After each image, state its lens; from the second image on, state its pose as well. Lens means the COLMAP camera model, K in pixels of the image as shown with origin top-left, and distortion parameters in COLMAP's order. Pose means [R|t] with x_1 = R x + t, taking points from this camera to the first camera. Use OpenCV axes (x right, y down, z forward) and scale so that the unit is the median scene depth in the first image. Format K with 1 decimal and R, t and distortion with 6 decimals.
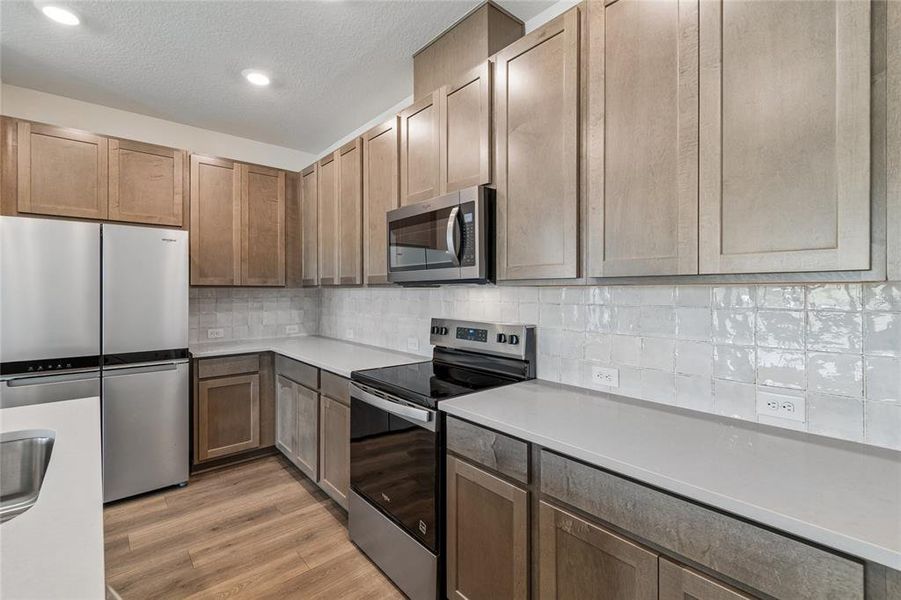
lens RADIAL K [[400.6, 0, 453.2], [0, 400.6, 290.3], [0, 0, 1]] dist [0.003581, -0.003813]
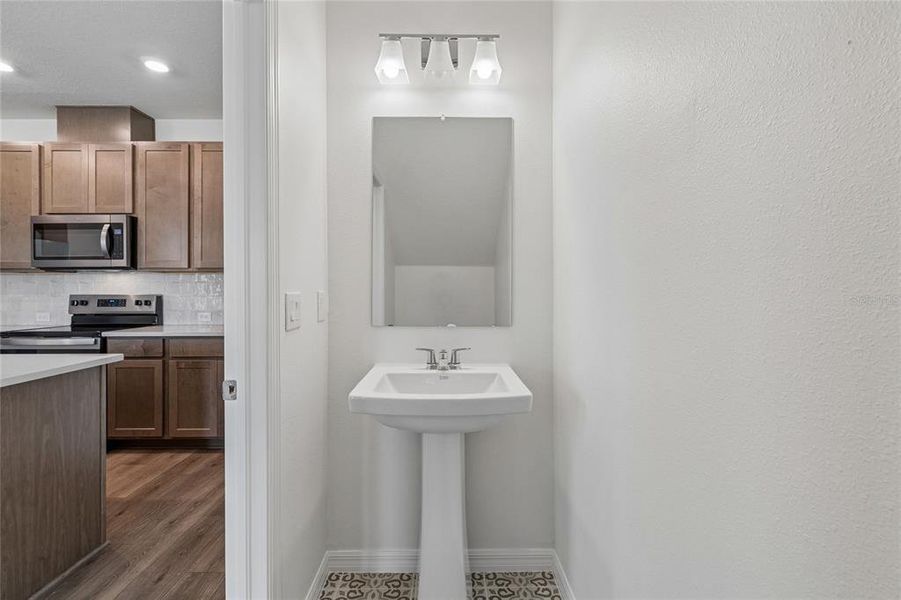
lens RADIAL K [[400.6, 0, 451.6], [0, 400.6, 289.6], [0, 0, 1]] dist [0.003581, -0.003813]
pose [[0.650306, 0.000255, 0.759672, -0.263841], [-0.001036, 0.999999, 0.000551, 0.053252], [-0.759672, -0.001146, 0.650306, -0.956498]]
